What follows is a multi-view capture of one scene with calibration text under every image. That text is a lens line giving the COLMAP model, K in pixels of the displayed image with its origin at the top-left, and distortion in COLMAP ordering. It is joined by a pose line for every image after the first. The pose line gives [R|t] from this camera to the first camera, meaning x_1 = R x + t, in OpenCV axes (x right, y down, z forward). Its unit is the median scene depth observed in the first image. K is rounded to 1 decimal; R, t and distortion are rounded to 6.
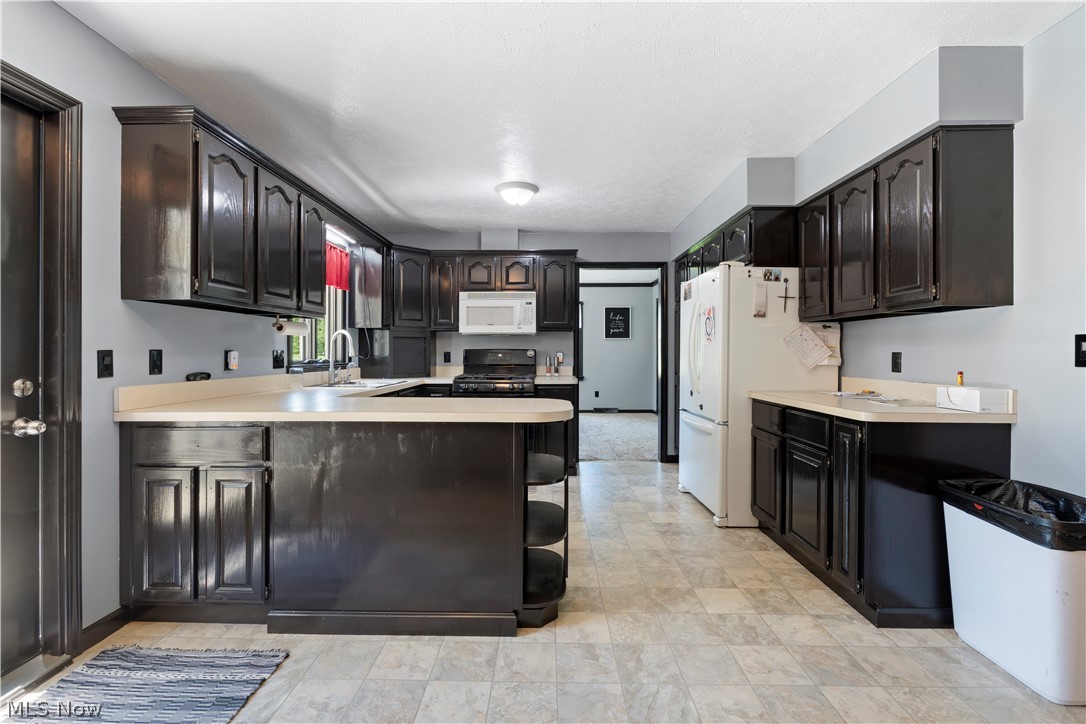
lens RADIAL K [[480.9, 0, 541.6], [0, 480.9, 356.1], [0, 0, 1]] dist [-0.002565, -0.000472]
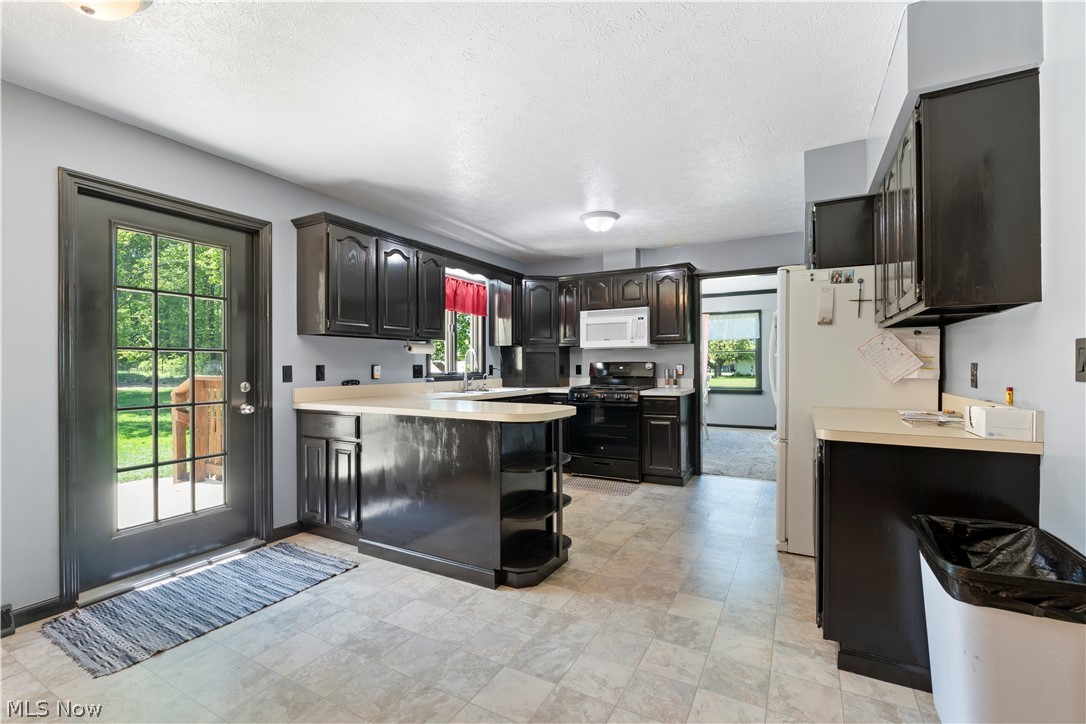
lens RADIAL K [[474.5, 0, 540.4], [0, 474.5, 368.7], [0, 0, 1]] dist [-0.001464, -0.000143]
pose [[0.883859, -0.002137, -0.467749, 0.470528], [0.002268, 0.999997, -0.000283, 0.000222], [0.467748, -0.000811, 0.883861, -0.037486]]
